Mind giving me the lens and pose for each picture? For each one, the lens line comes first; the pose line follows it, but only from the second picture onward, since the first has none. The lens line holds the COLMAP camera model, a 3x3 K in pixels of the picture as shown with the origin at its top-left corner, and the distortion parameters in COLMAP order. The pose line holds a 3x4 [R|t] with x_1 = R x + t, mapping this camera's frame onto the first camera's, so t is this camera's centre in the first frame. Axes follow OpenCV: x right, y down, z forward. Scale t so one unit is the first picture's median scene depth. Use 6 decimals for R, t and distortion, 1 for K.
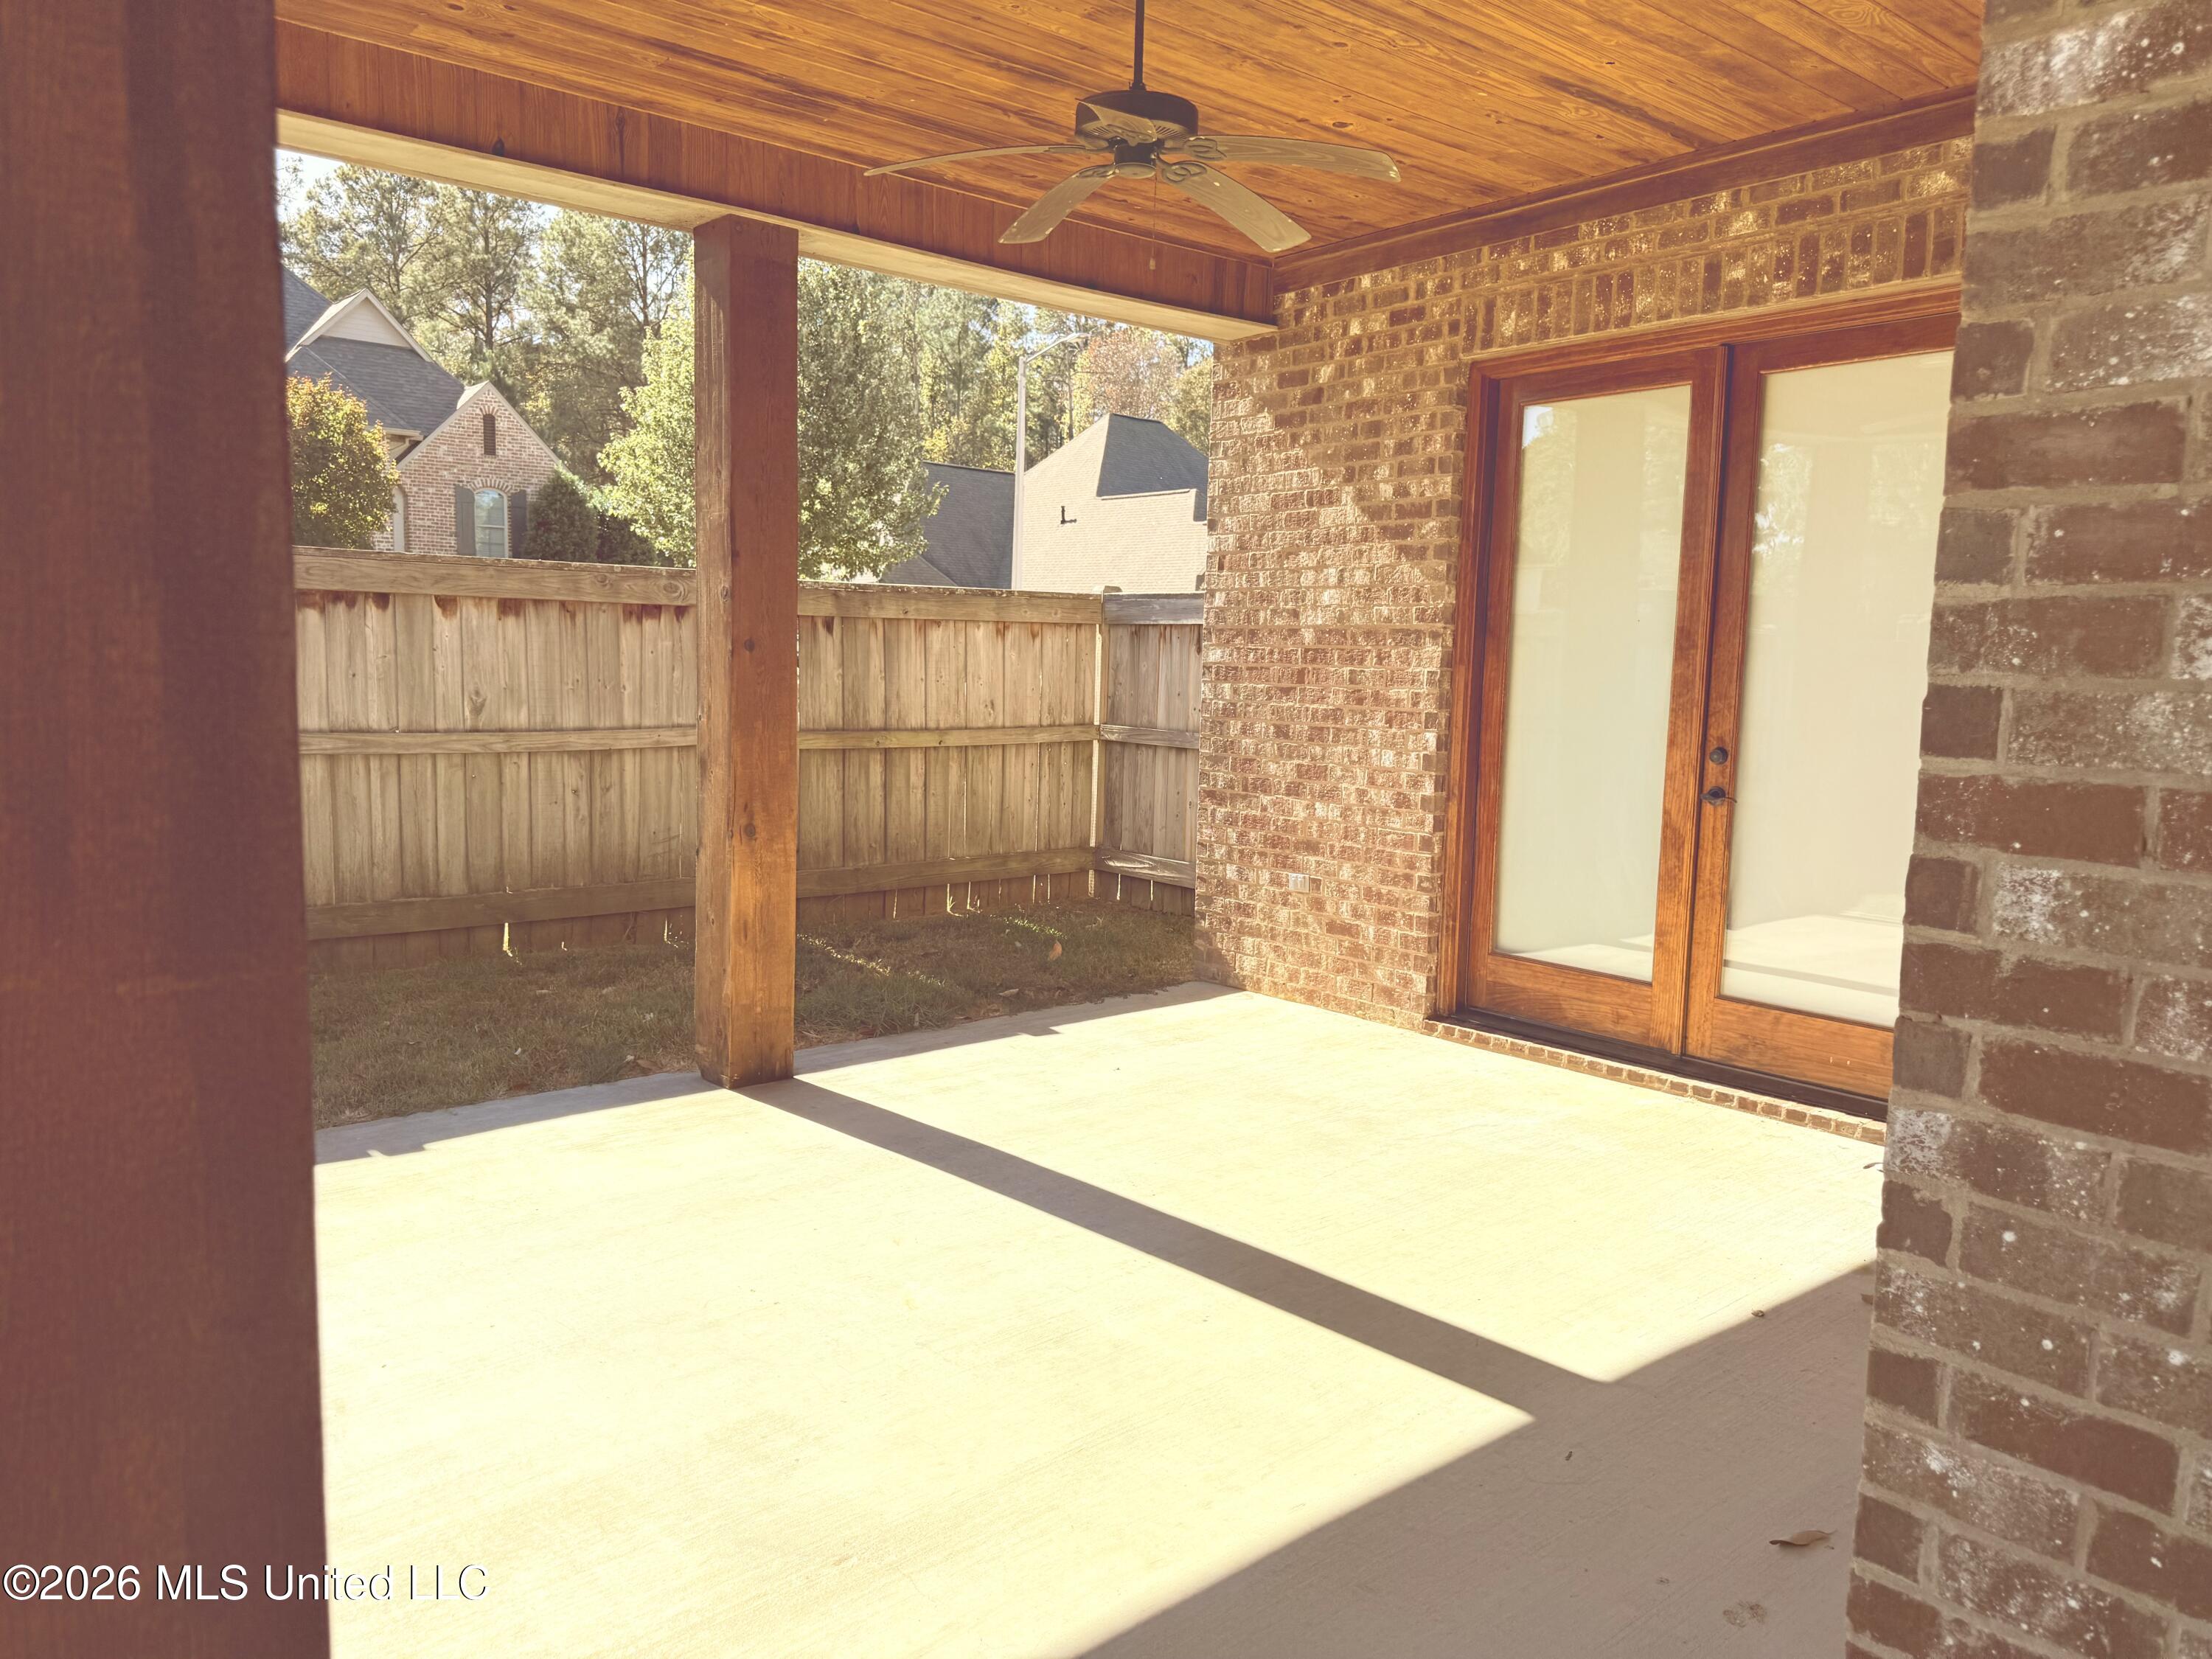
lens RADIAL K [[1544.7, 0, 1010.7], [0, 1544.7, 834.5], [0, 0, 1]] dist [0.062409, -0.112840]
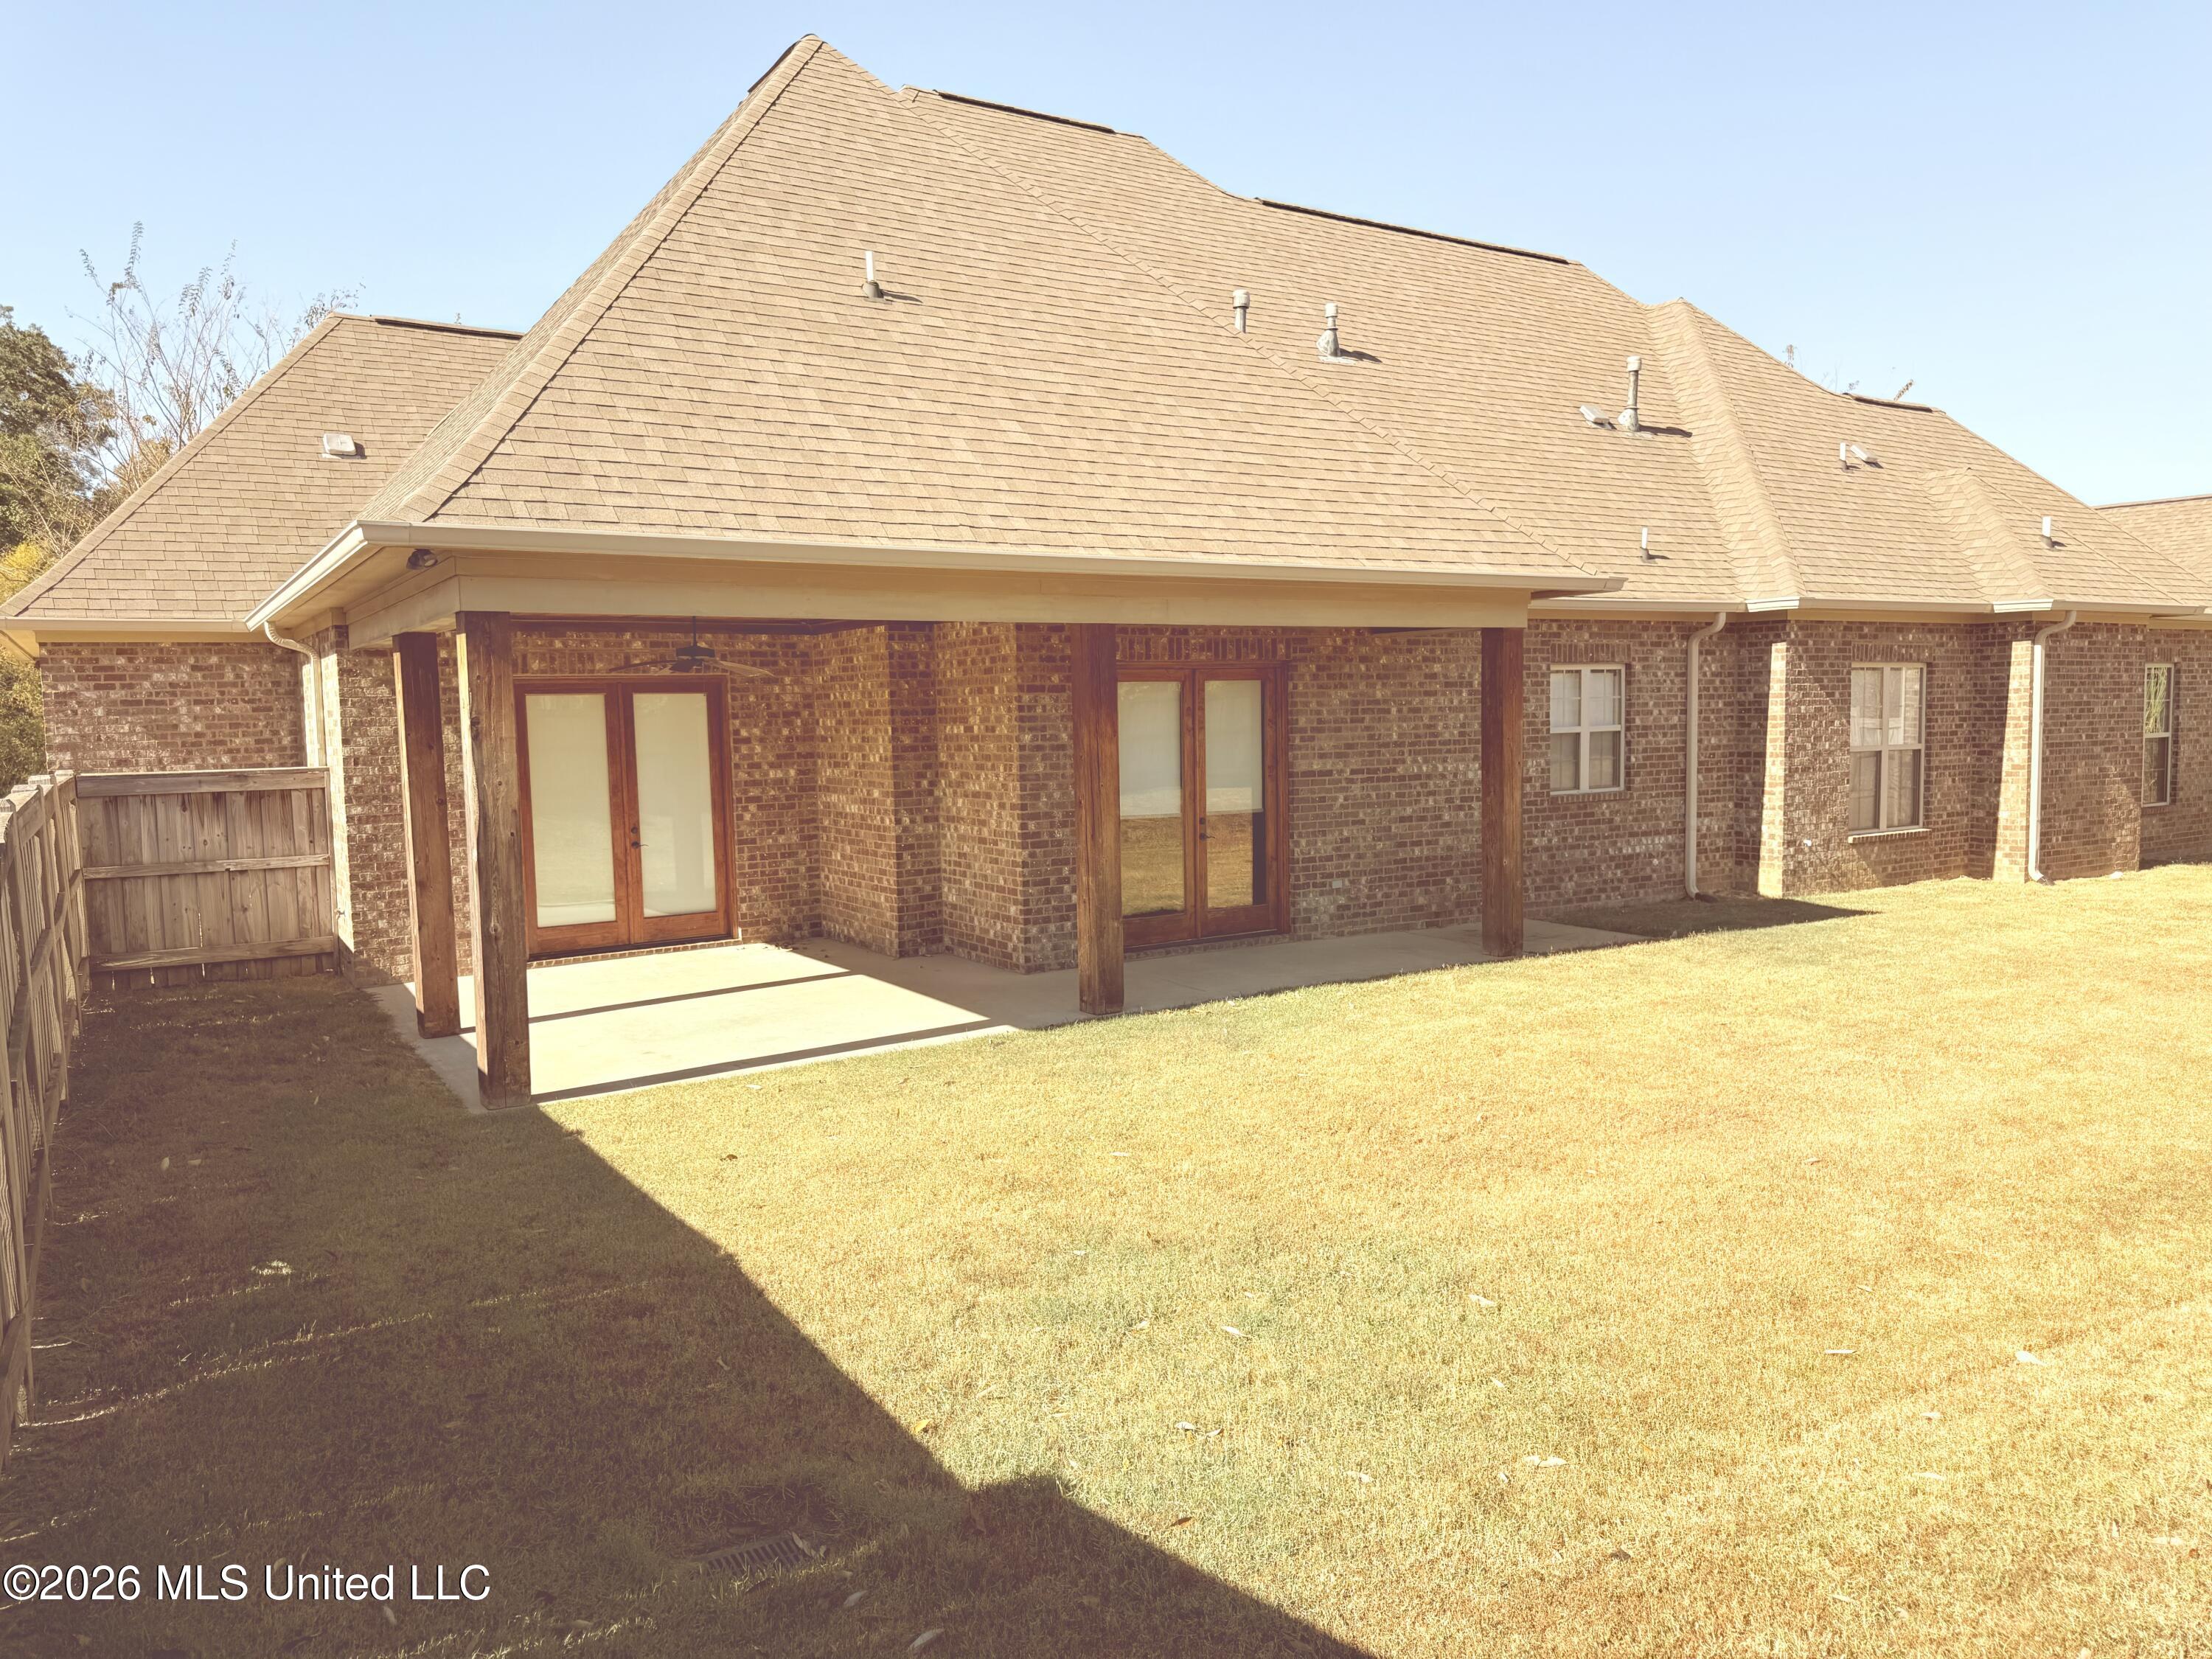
lens RADIAL K [[1552.8, 0, 1106.0], [0, 1552.8, 829.5], [0, 0, 1]] dist [-0.035862, 0.006199]
pose [[0.105828, -0.098259, 0.989518, -1.959953], [0.139992, 0.986667, 0.083003, -0.148256], [-0.984481, 0.129740, 0.118173, -0.121232]]
